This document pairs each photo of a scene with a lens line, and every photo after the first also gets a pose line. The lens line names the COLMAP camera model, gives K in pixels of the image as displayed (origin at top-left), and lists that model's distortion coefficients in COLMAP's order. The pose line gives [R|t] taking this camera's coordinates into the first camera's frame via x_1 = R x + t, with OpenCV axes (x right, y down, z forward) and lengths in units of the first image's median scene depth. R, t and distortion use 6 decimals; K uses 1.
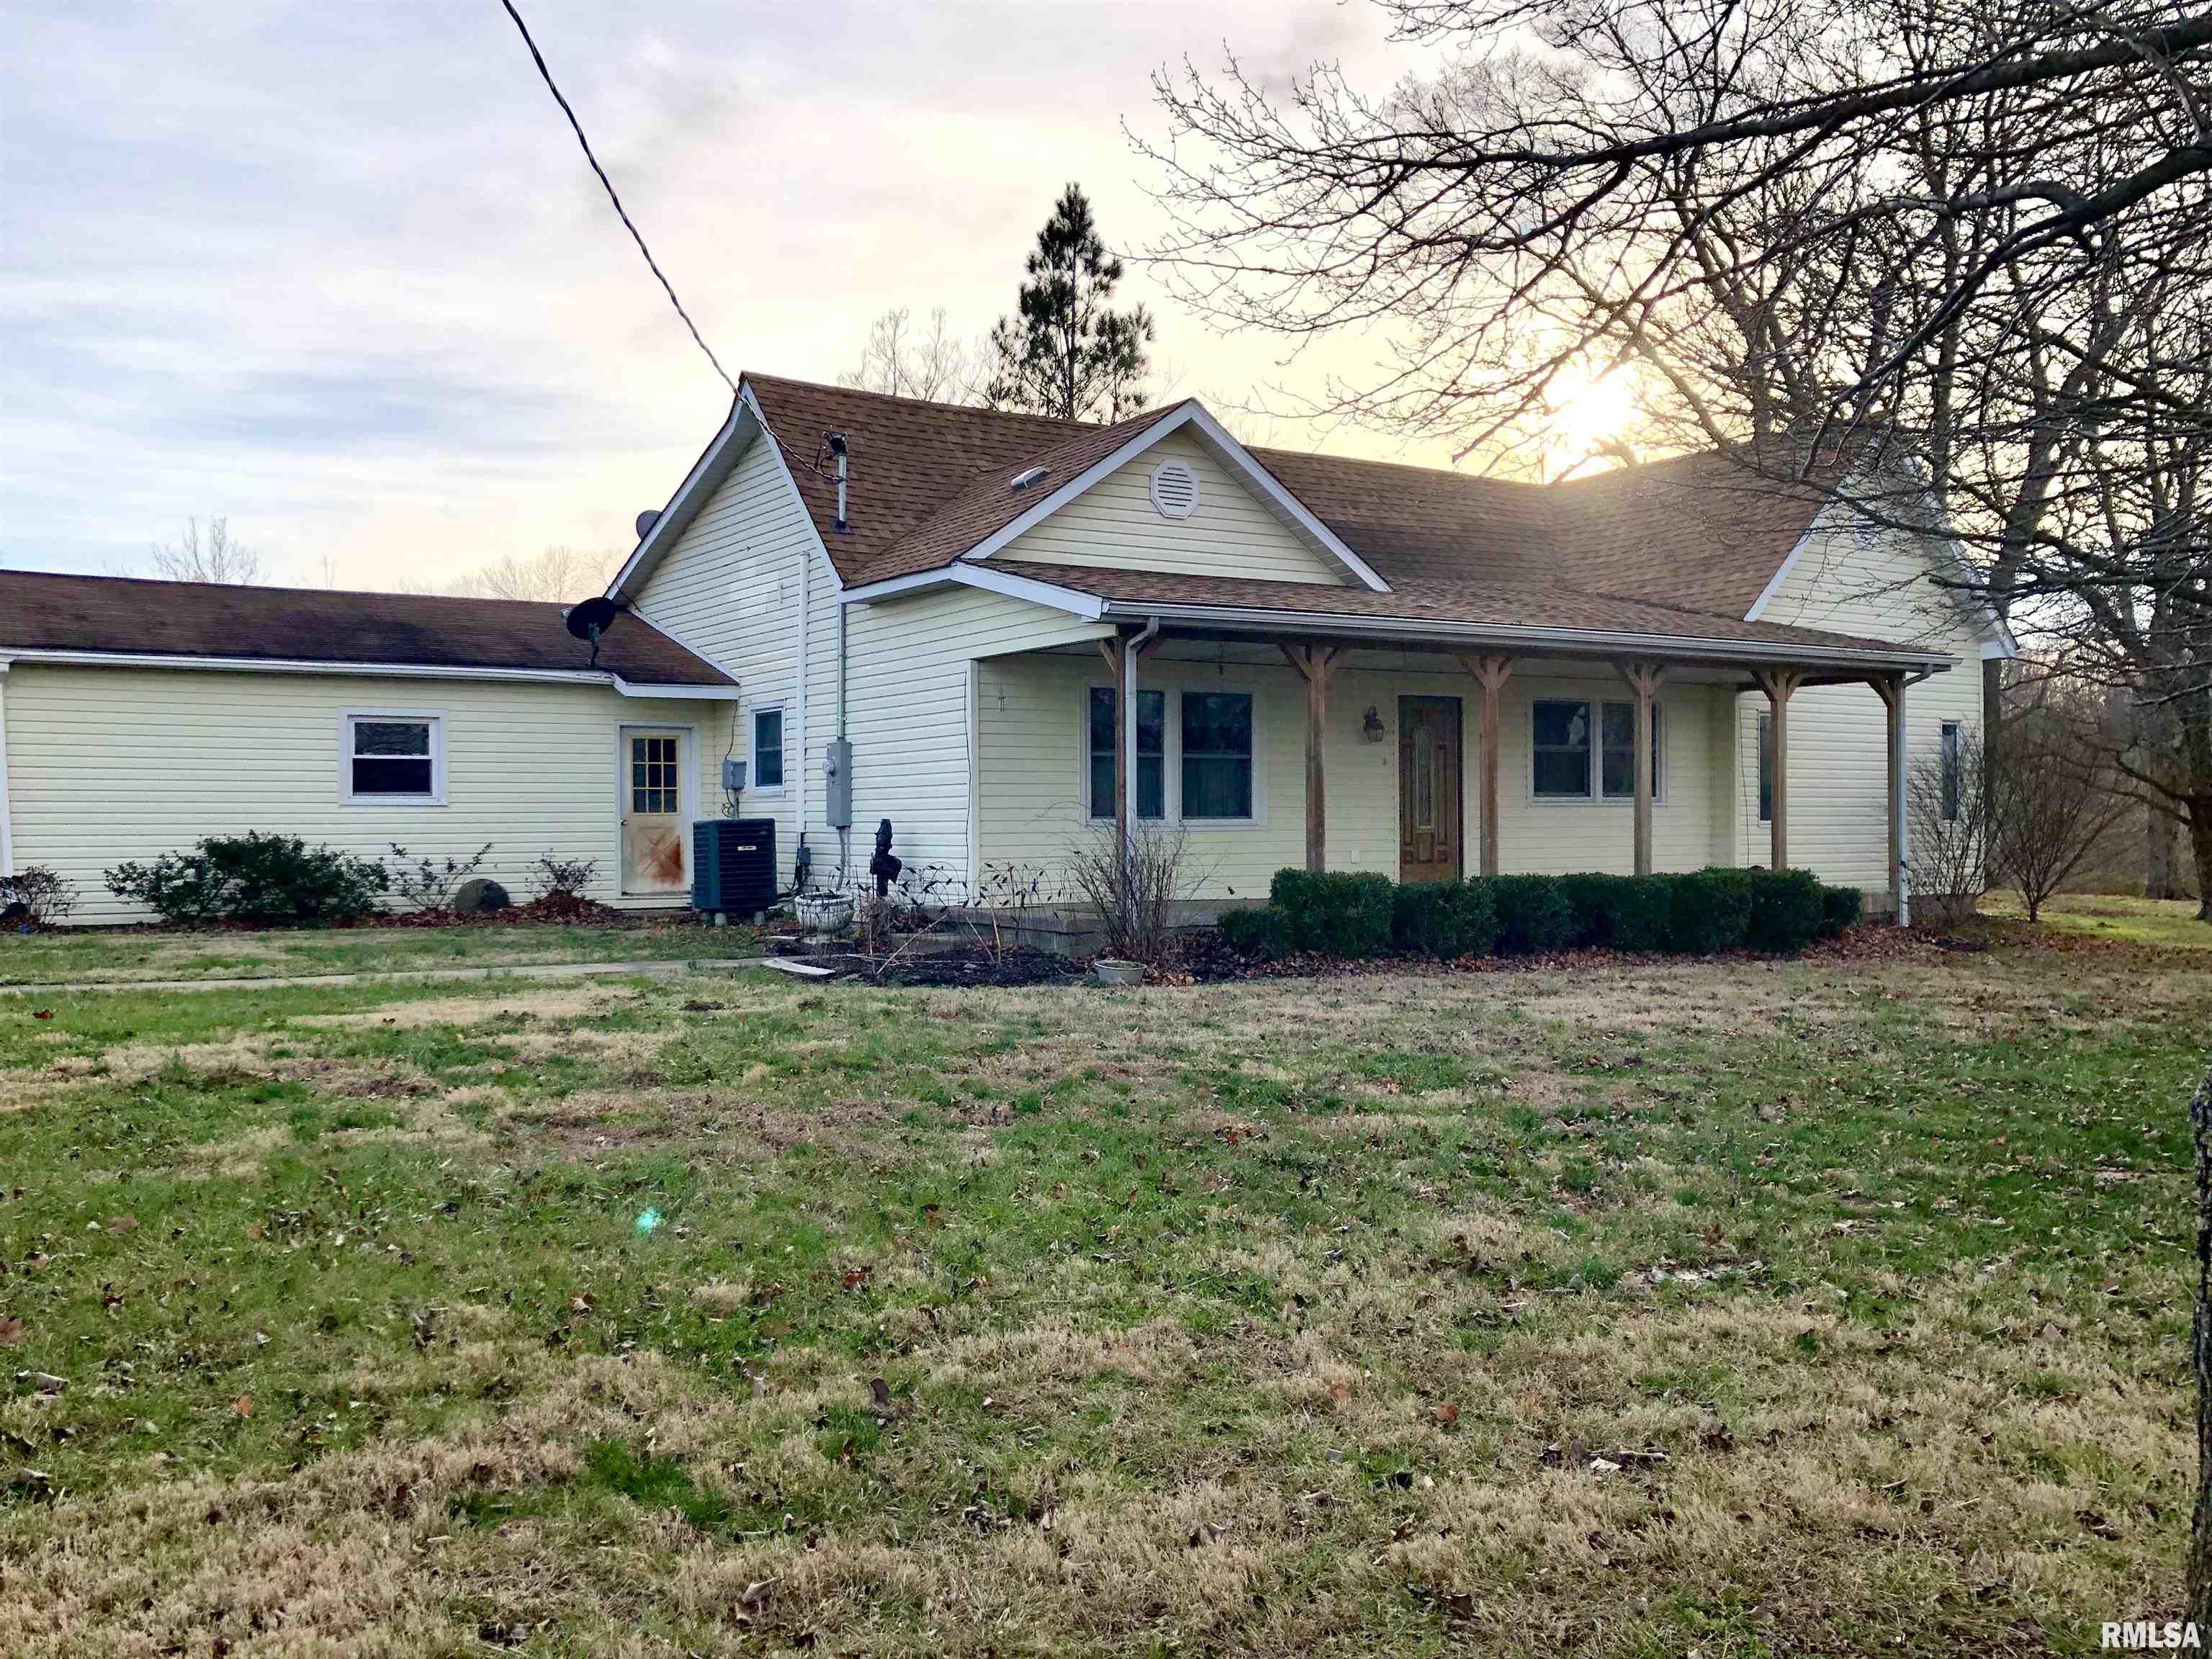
lens RADIAL K [[1843.9, 0, 1103.3], [0, 1843.9, 819.4], [0, 0, 1]] dist [0.054862, 0.004507]
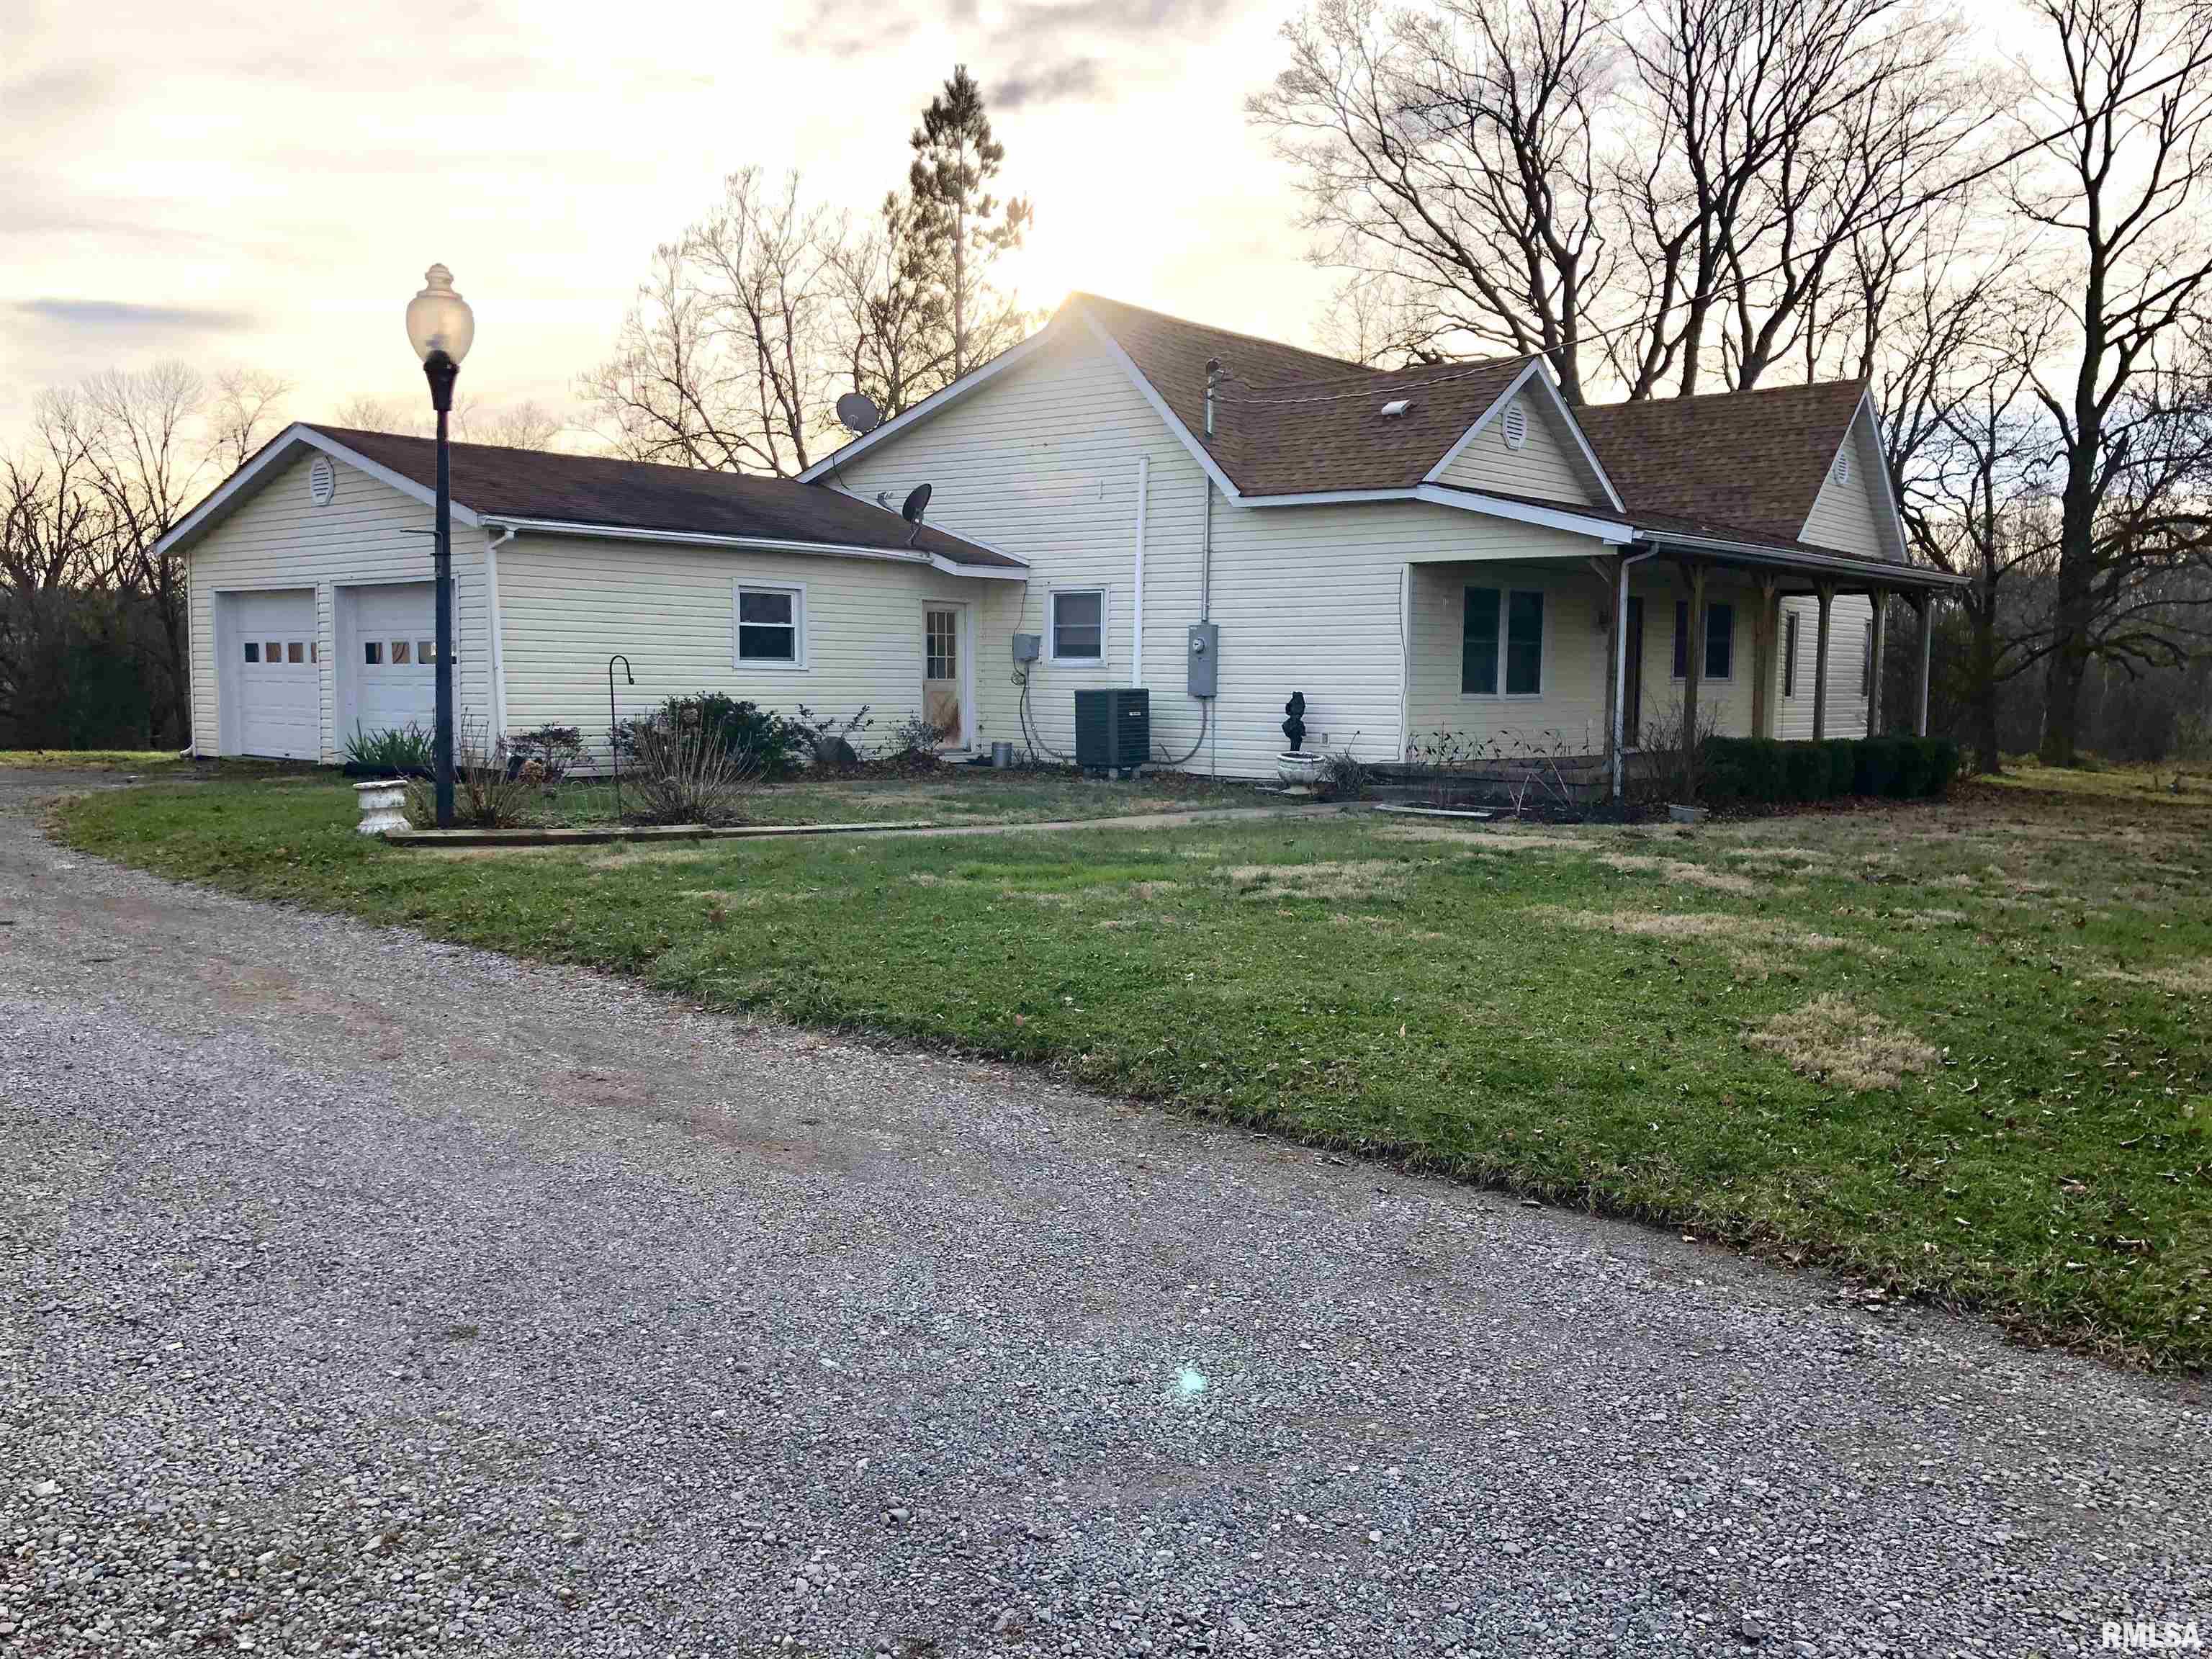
lens RADIAL K [[1843.9, 0, 1104.3], [0, 1843.9, 833.4], [0, 0, 1]] dist [0.054862, 0.004507]
pose [[0.959485, -0.005110, 0.281713, -0.501886], [-0.018500, 0.996535, 0.081086, -0.003108], [-0.281151, -0.083012, 0.956066, -0.109311]]
